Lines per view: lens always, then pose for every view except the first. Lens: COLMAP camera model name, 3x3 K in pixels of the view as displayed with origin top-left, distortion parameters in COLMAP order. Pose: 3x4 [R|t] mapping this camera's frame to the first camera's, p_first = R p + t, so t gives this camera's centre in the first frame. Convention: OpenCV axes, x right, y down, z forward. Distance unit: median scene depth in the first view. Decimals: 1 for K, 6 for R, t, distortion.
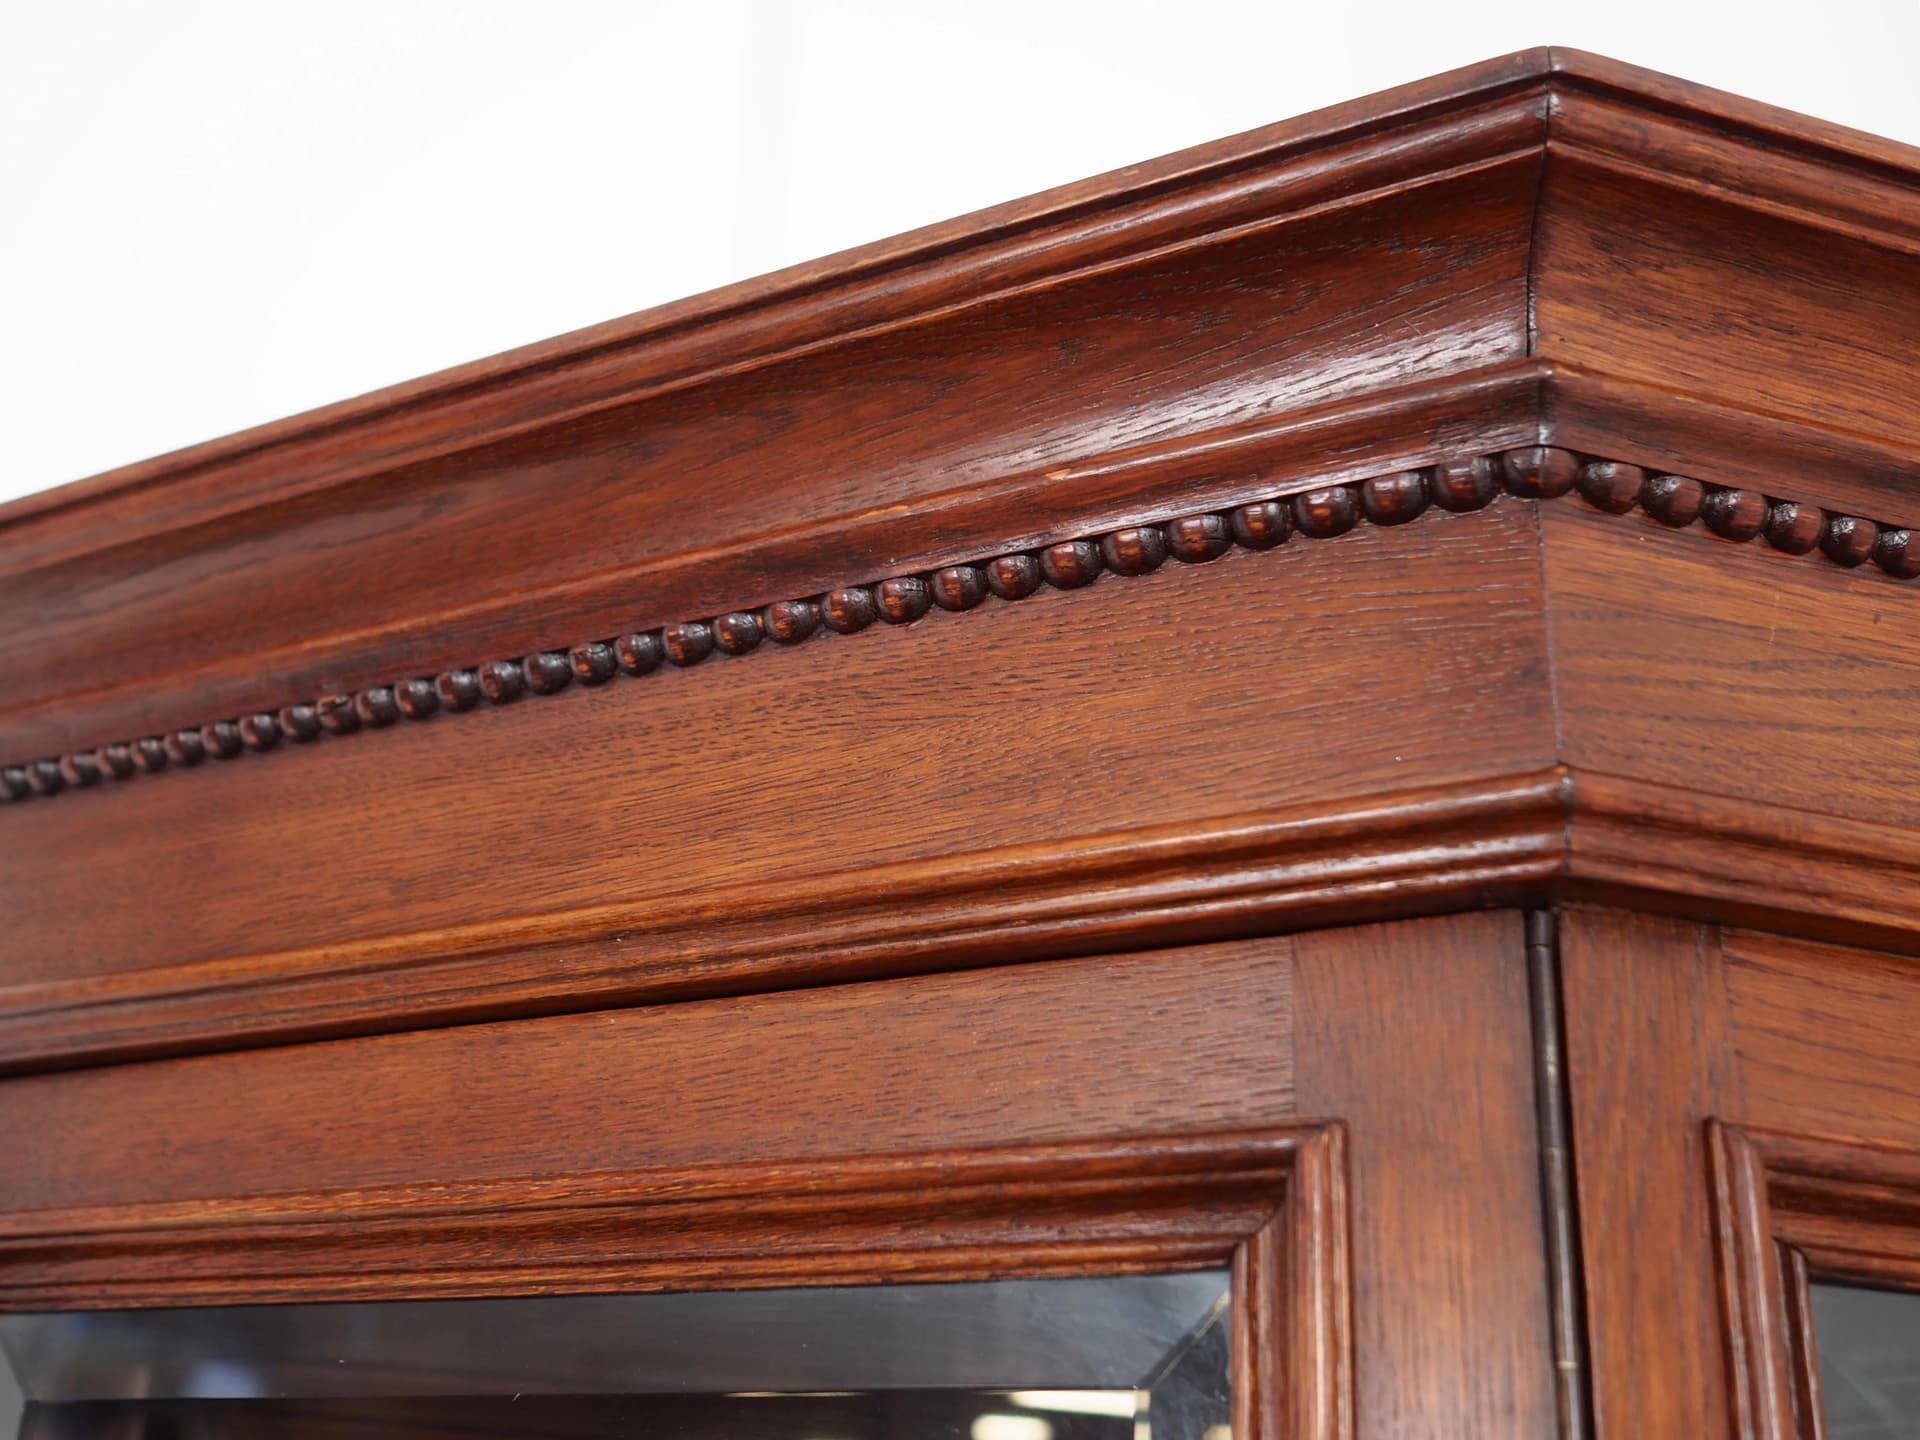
lens RADIAL K [[2054.0, 0, 883.7], [0, 2054.0, 779.2], [0, 0, 1]] dist [-0.019962, -0.003427]
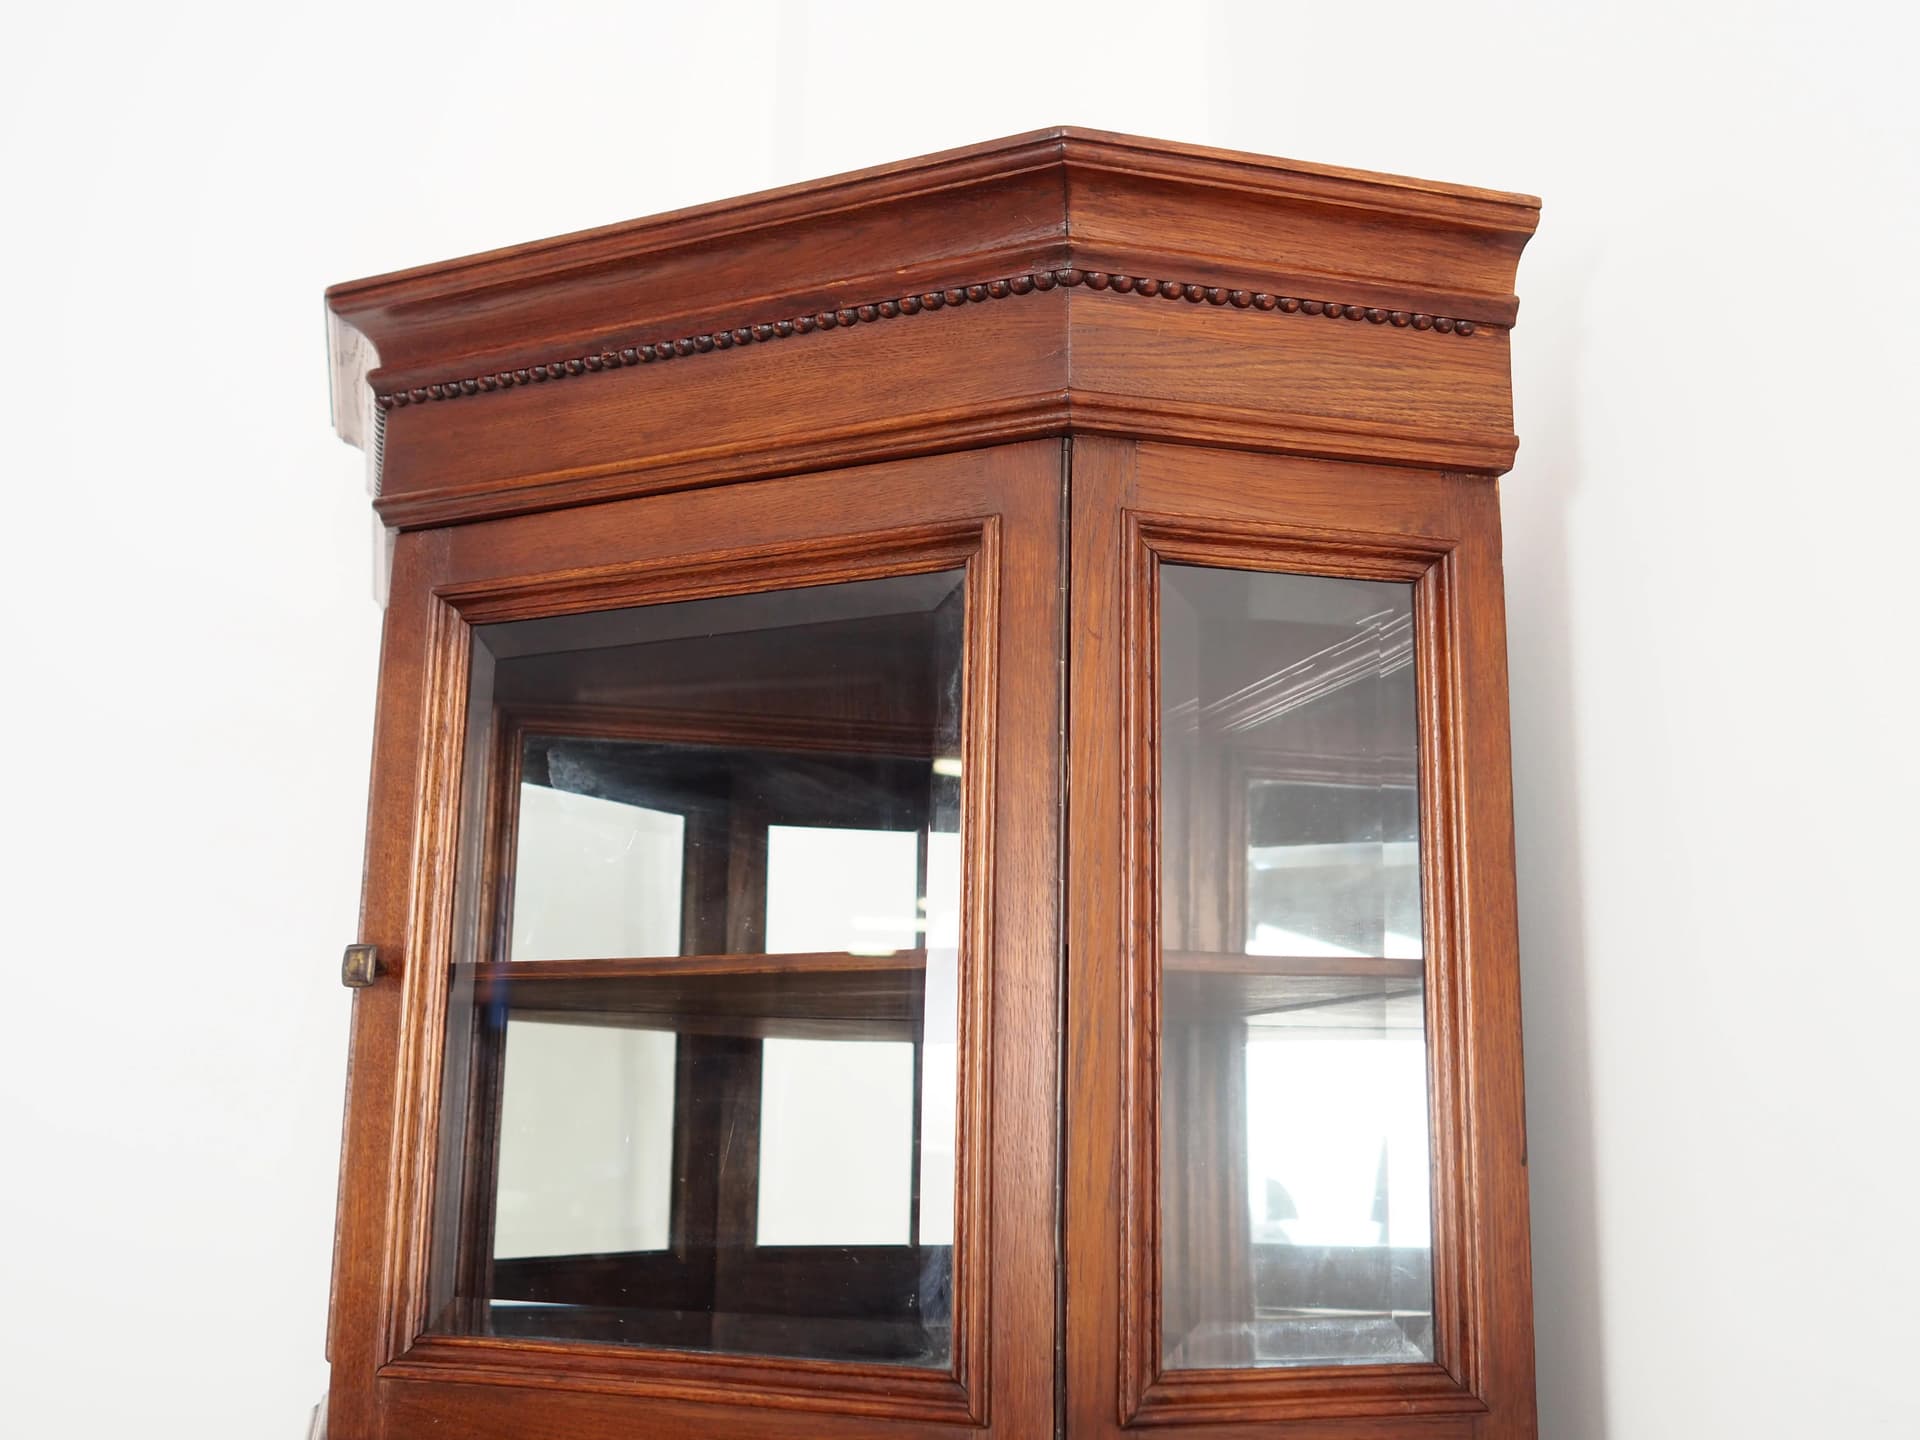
lens RADIAL K [[2199.8, 0, 1062.6], [0, 2199.8, 612.9], [0, 0, 1]] dist [-0.018331, -0.026133]
pose [[0.998973, -0.036429, 0.026924, 0.197957], [0.031173, 0.984094, 0.174893, -0.204214], [-0.032867, -0.173874, 0.984219, -1.812513]]
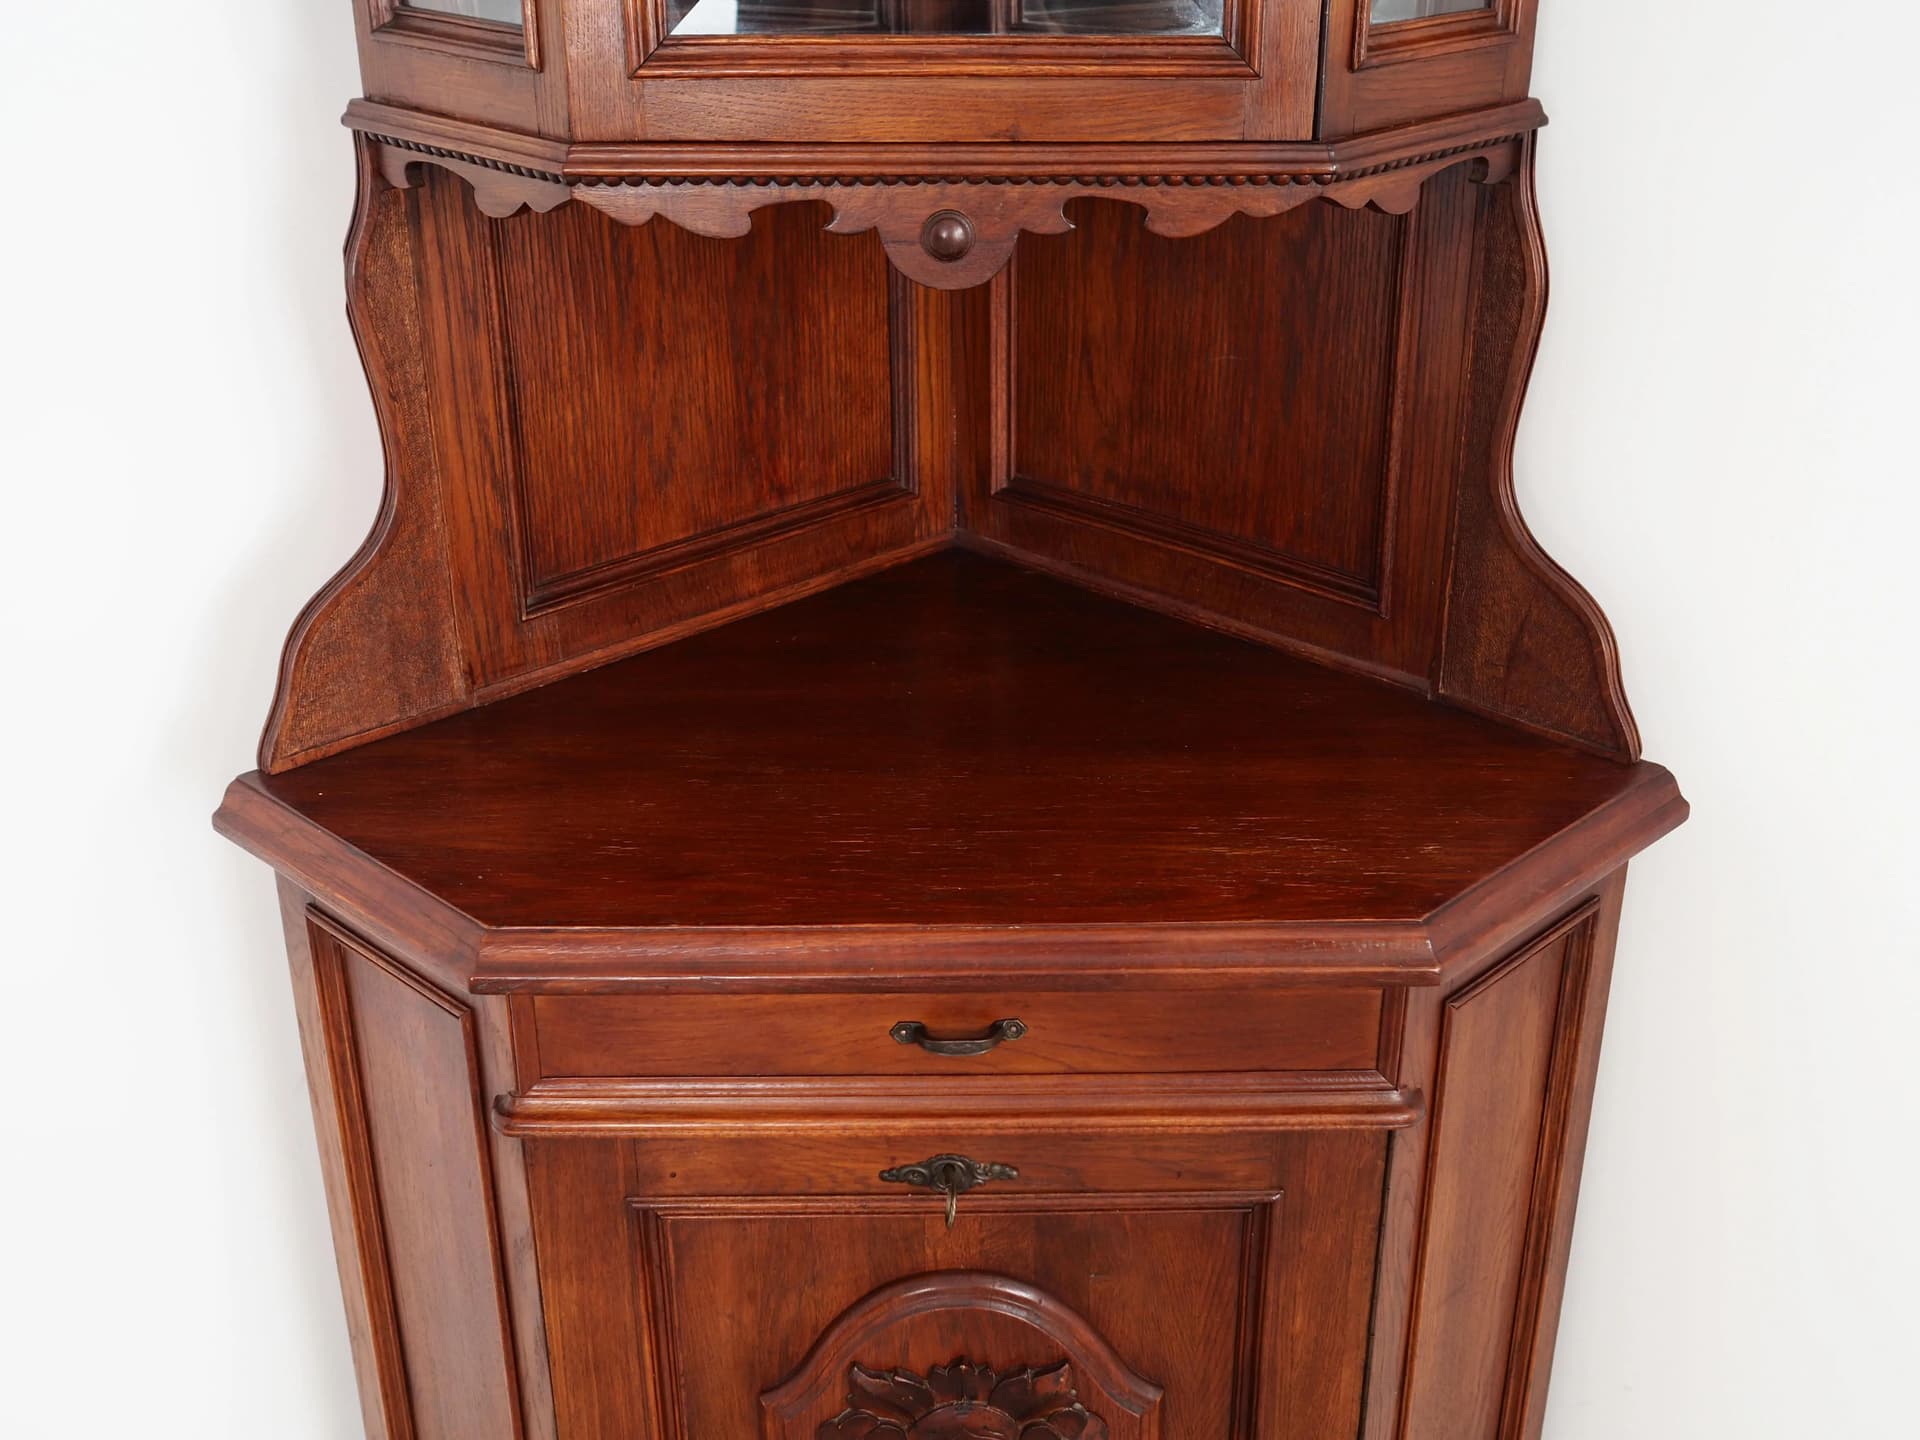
lens RADIAL K [[2128.0, 0, 1016.8], [0, 2128.0, 784.8], [0, 0, 1]] dist [-0.012864, 0.018829]
pose [[0.862025, -0.260723, 0.434669, -1.770188], [-0.163385, 0.668858, 0.725214, -0.363995], [-0.479812, -0.696170, 0.533974, -1.726591]]
